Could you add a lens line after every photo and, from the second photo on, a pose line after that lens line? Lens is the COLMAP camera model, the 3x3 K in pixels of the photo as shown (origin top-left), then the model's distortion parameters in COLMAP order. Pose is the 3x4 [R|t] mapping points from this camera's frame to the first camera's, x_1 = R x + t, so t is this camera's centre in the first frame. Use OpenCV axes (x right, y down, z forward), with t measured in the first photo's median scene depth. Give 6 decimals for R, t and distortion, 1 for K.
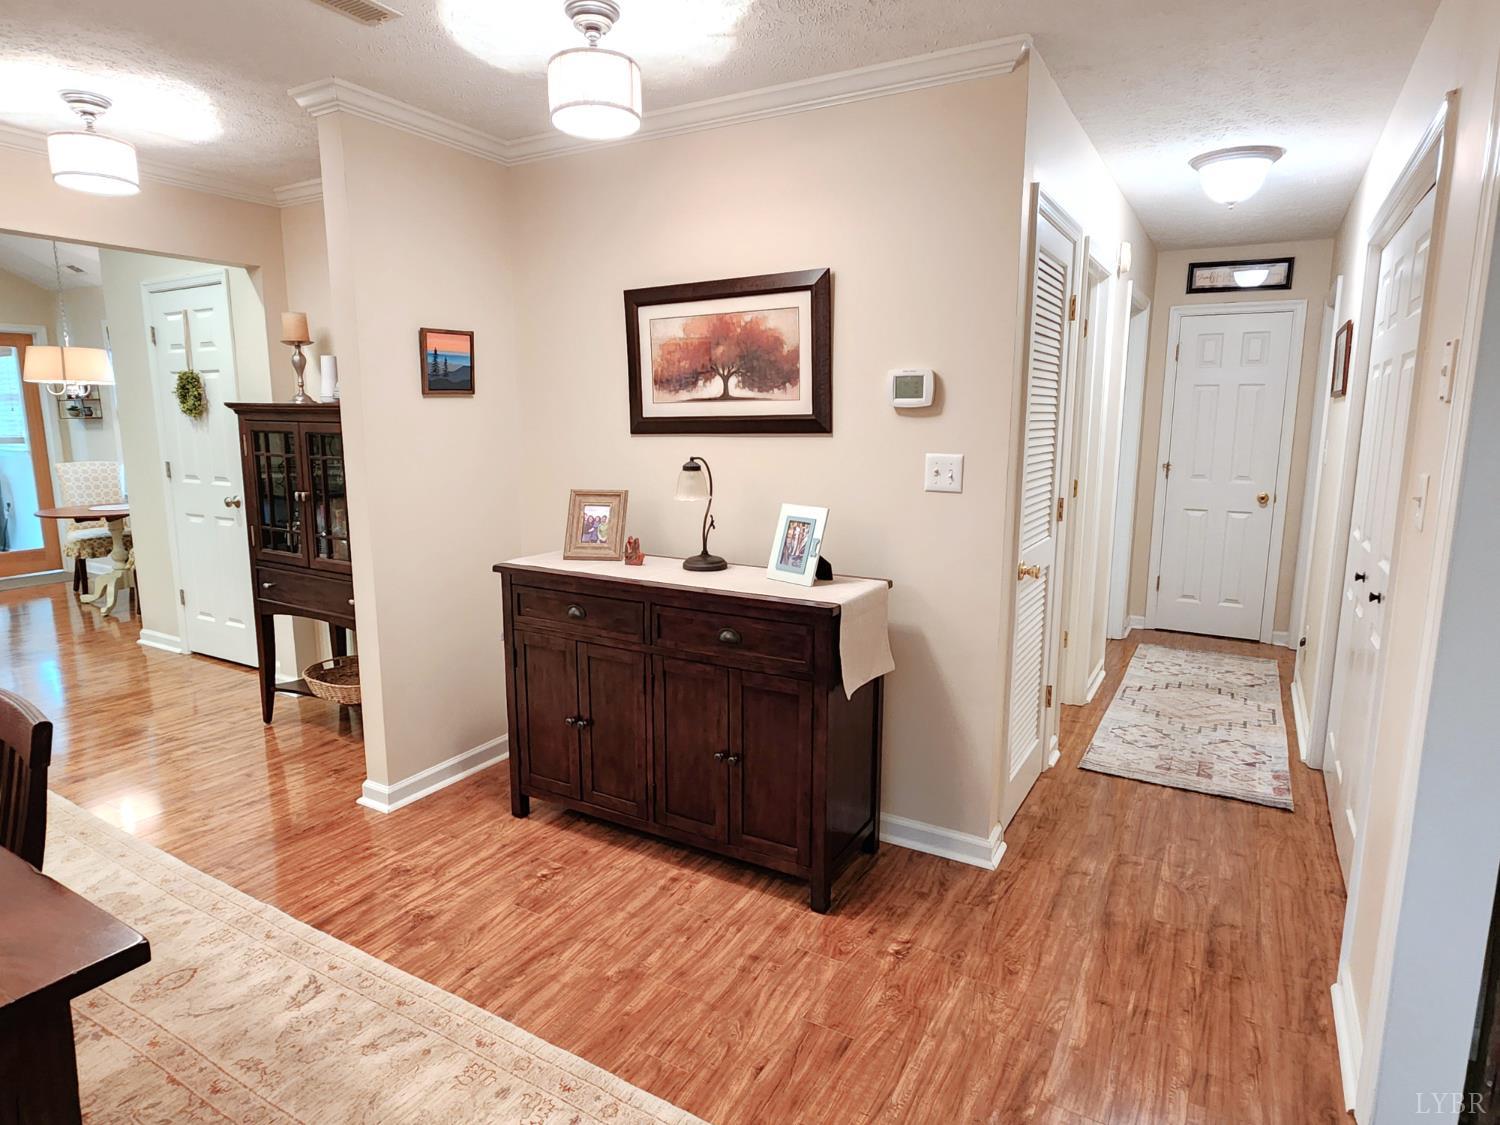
lens RADIAL K [[856.2, 0, 753.0], [0, 856.2, 556.6], [0, 0, 1]] dist [-0.000290, -0.003361]
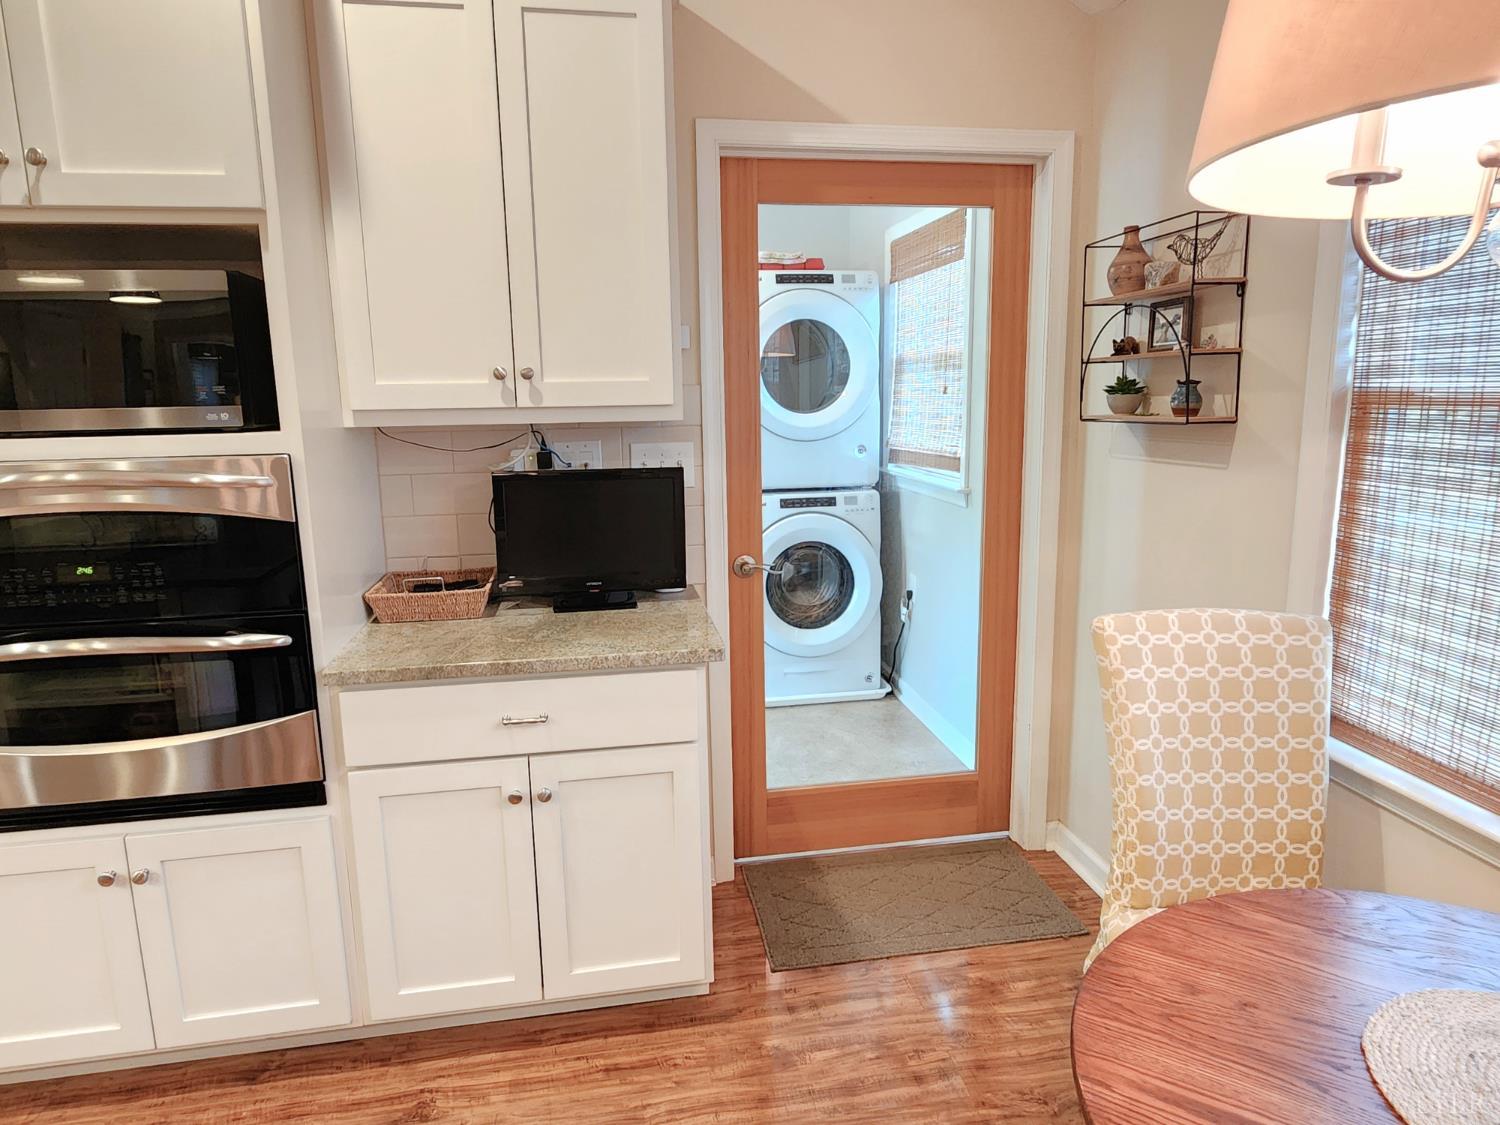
lens RADIAL K [[915.7, 0, 750.7], [0, 915.7, 554.3], [0, 0, 1]] dist [-0.000529, -0.002024]
pose [[0.641749, 0.124056, -0.756815, -1.532697], [-0.110635, 0.991483, 0.068708, -0.299055], [0.758893, 0.039637, 0.650008, 1.689400]]
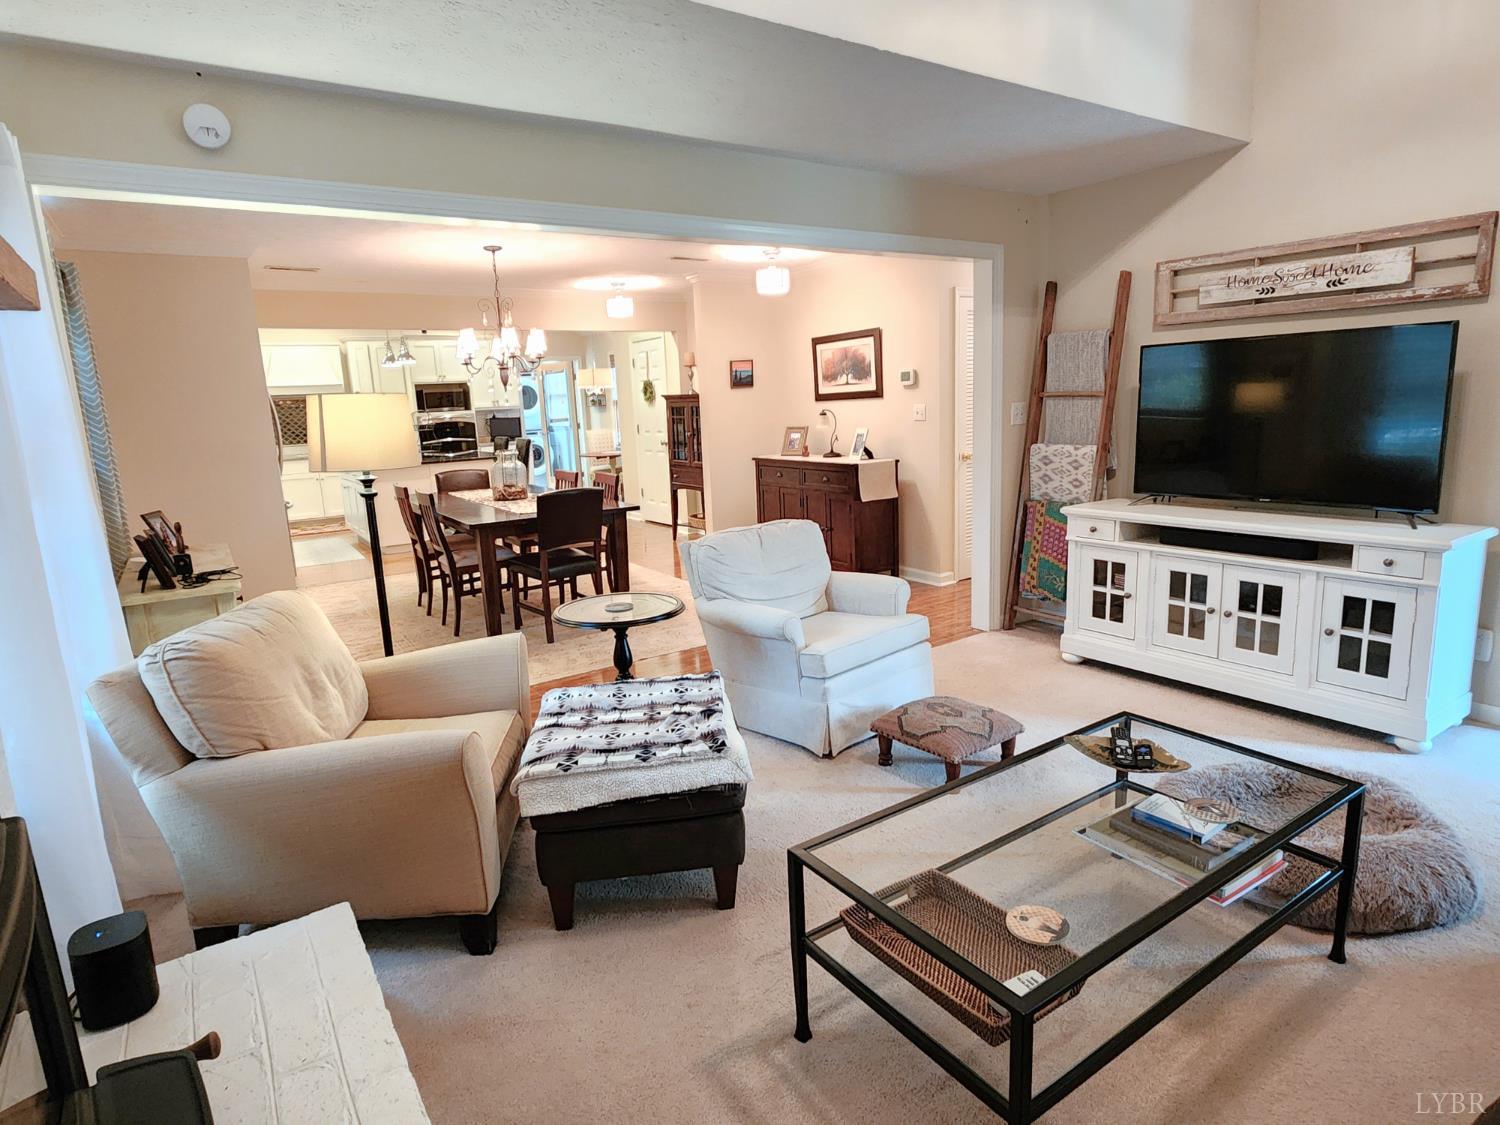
lens RADIAL K [[849.9, 0, 745.8], [0, 849.9, 558.5], [0, 0, 1]] dist [-0.003738, 0.000240]
pose [[0.895181, 0.041409, -0.443774, 0.755103], [-0.026792, 0.998874, 0.039160, 0.199110], [0.444896, -0.023165, 0.895283, -1.163691]]
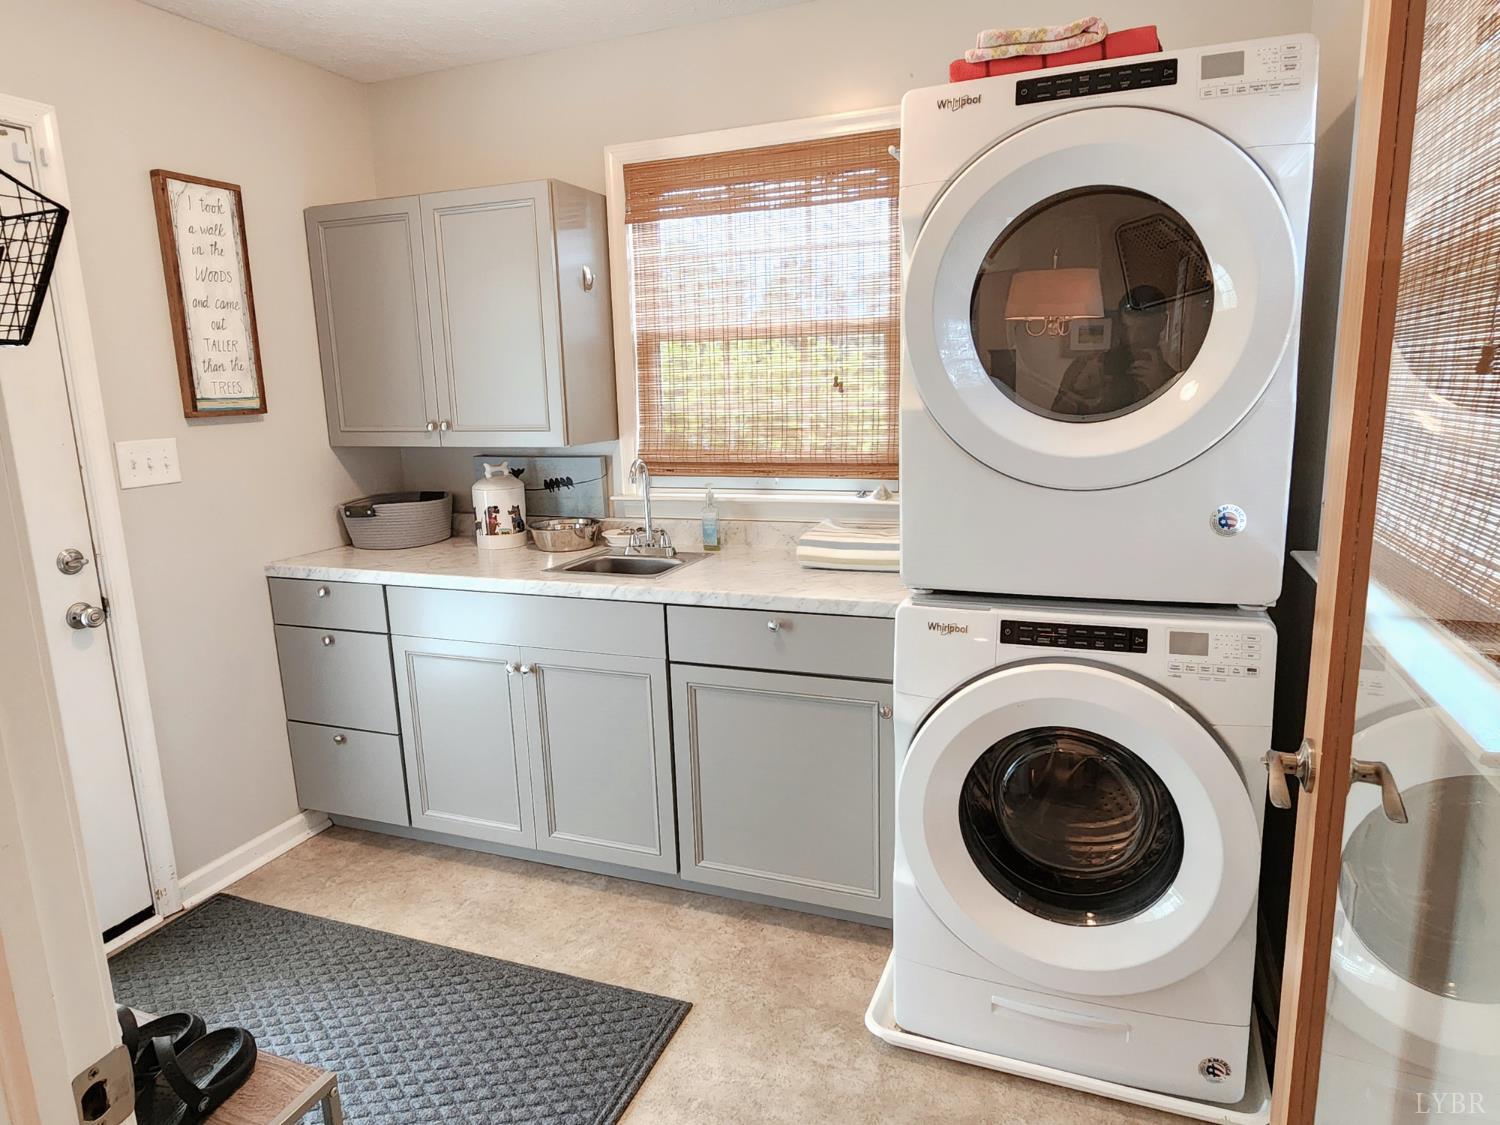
lens RADIAL K [[915.7, 0, 750.7], [0, 915.7, 554.3], [0, 0, 1]] dist [-0.000529, -0.002024]
pose [[0.158161, 0.179726, -0.970919, -2.020069], [-0.135680, 0.977924, 0.158920, -0.406915], [0.978047, 0.106599, 0.179054, 2.351433]]
